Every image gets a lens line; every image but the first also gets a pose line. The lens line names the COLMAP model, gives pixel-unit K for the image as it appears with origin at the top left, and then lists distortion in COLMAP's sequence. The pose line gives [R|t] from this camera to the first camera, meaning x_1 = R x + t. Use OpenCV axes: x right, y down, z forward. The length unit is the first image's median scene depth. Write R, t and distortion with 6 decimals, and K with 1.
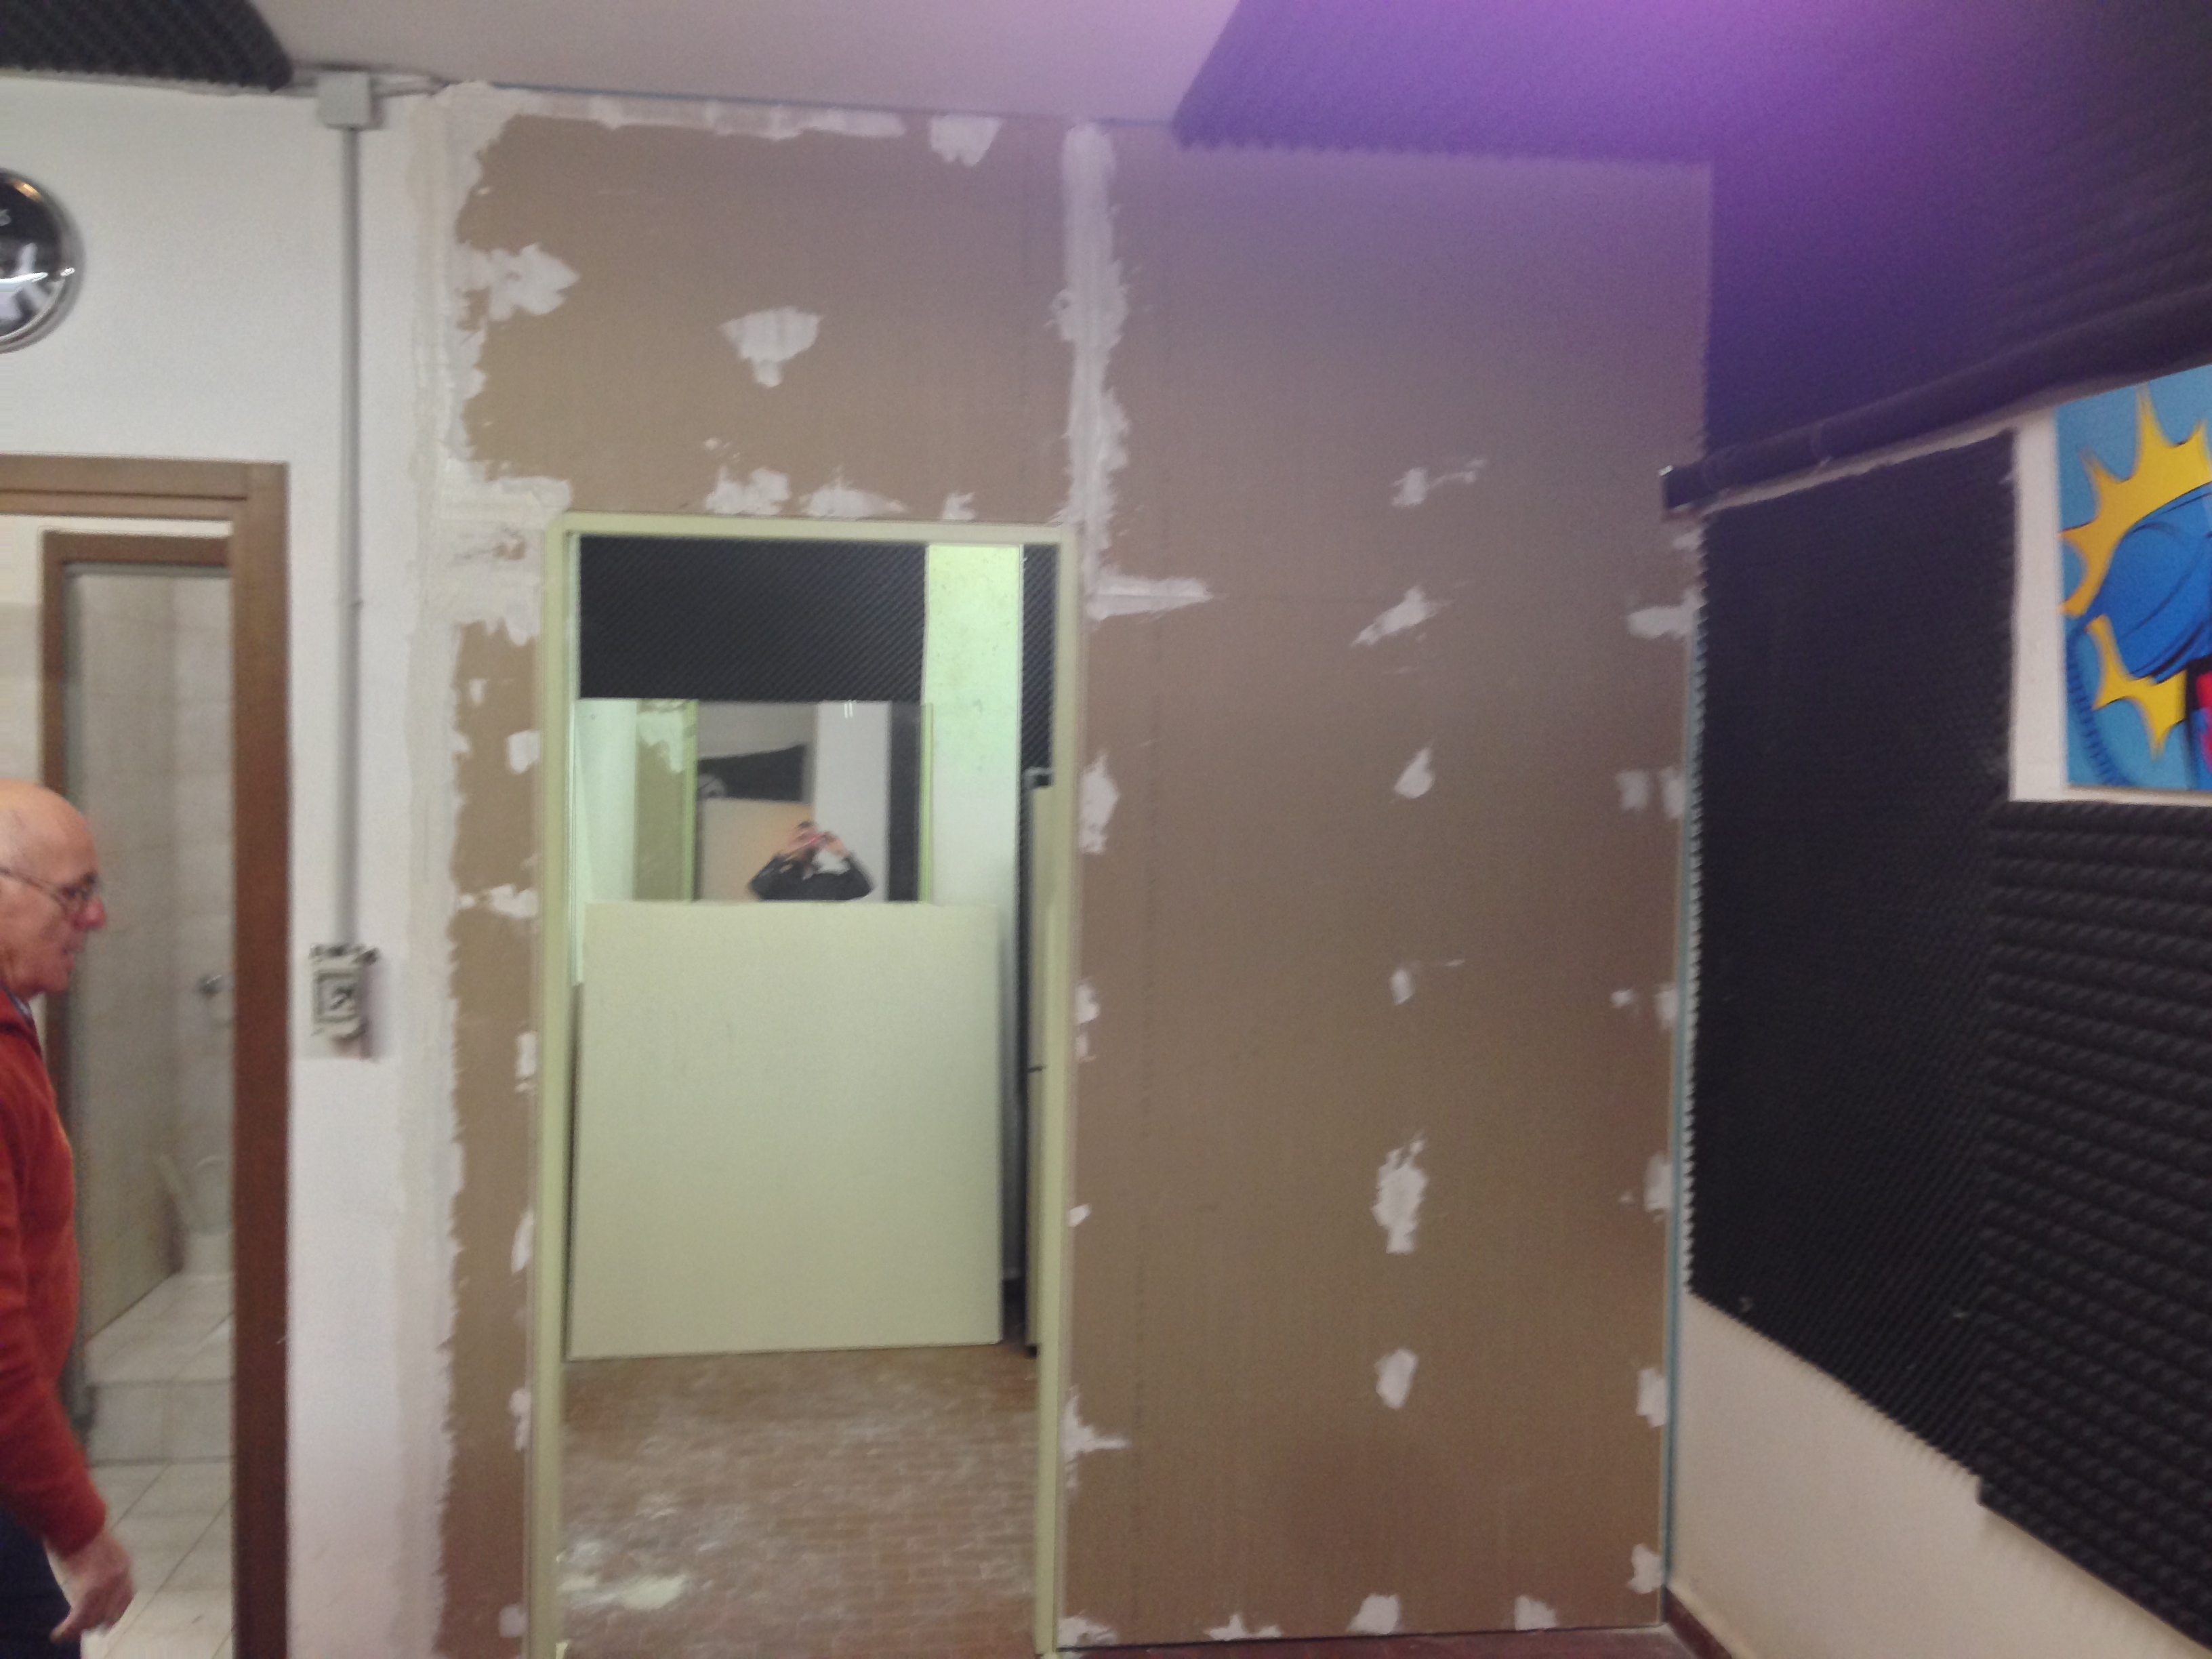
lens RADIAL K [[2127.9, 0, 1105.3], [0, 2127.9, 829.3], [0, 0, 1]] dist [0.004244, 0.000000]
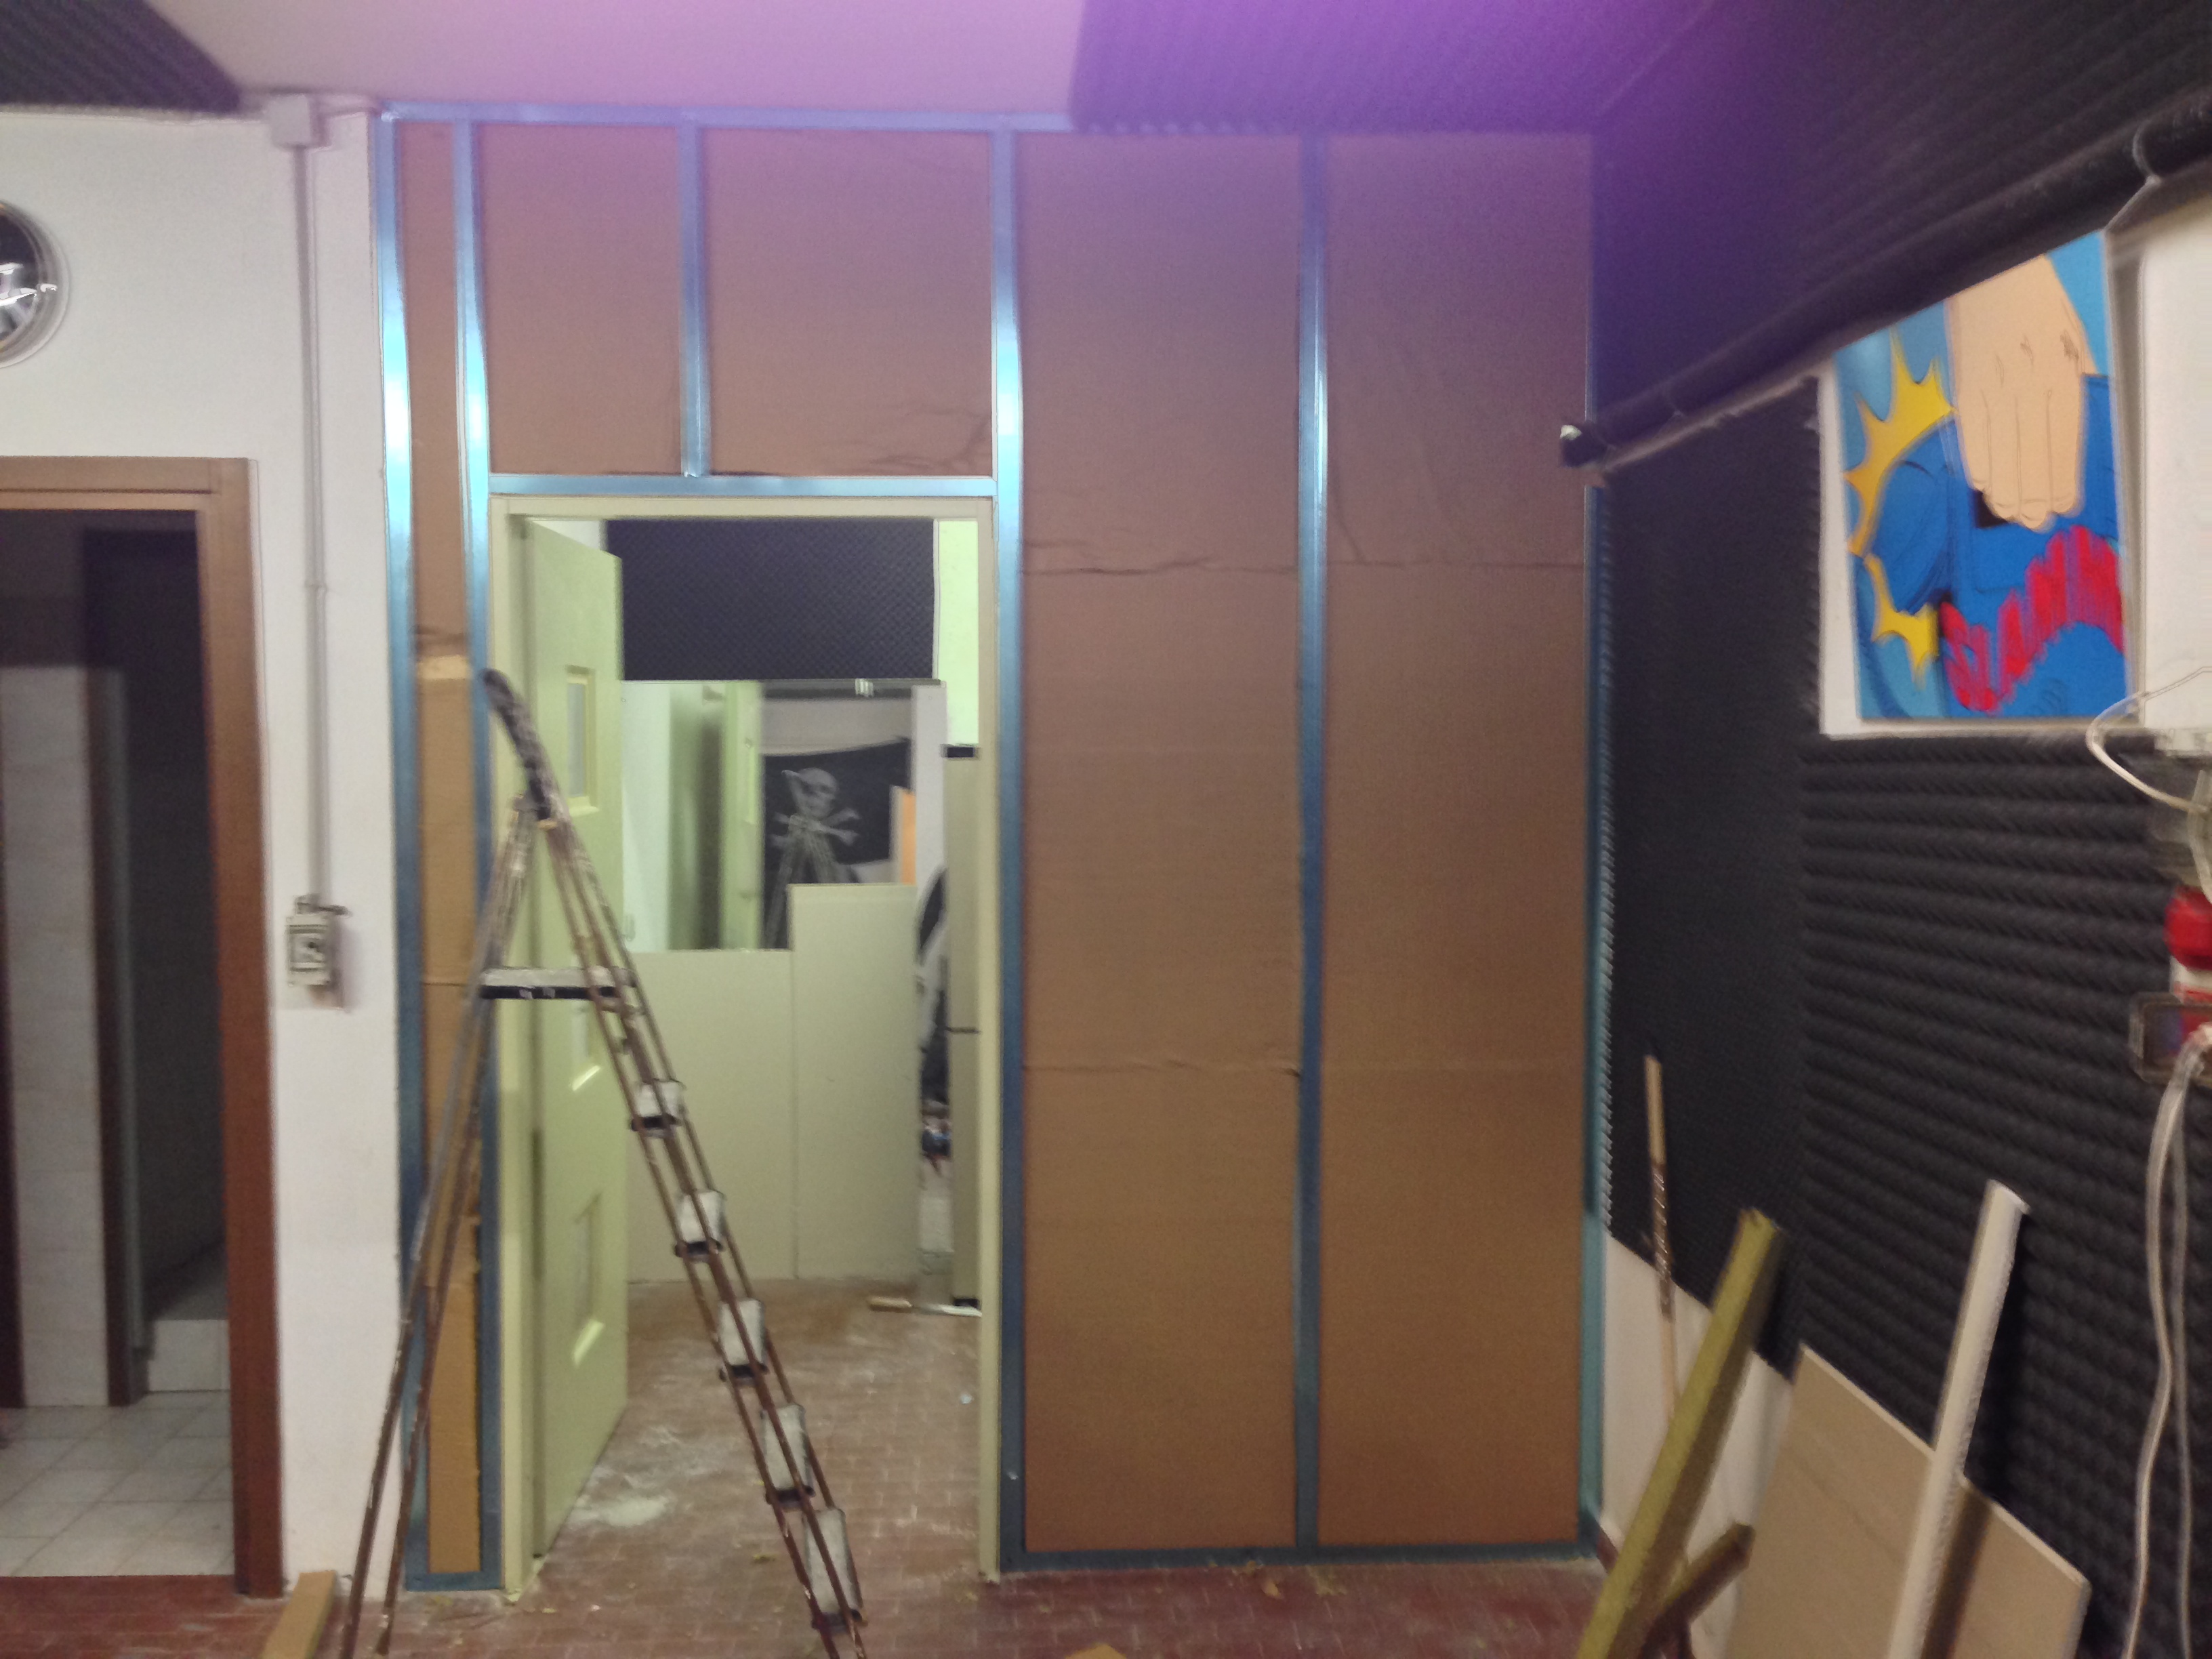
lens RADIAL K [[2127.9, 0, 1108.2], [0, 2127.9, 832.1], [0, 0, 1]] dist [0.004244, 0.000000]
pose [[0.996617, -0.012423, -0.081242, 0.137484], [0.012898, 0.999903, 0.005323, 0.019082], [0.081168, -0.006353, 0.996680, -0.049053]]
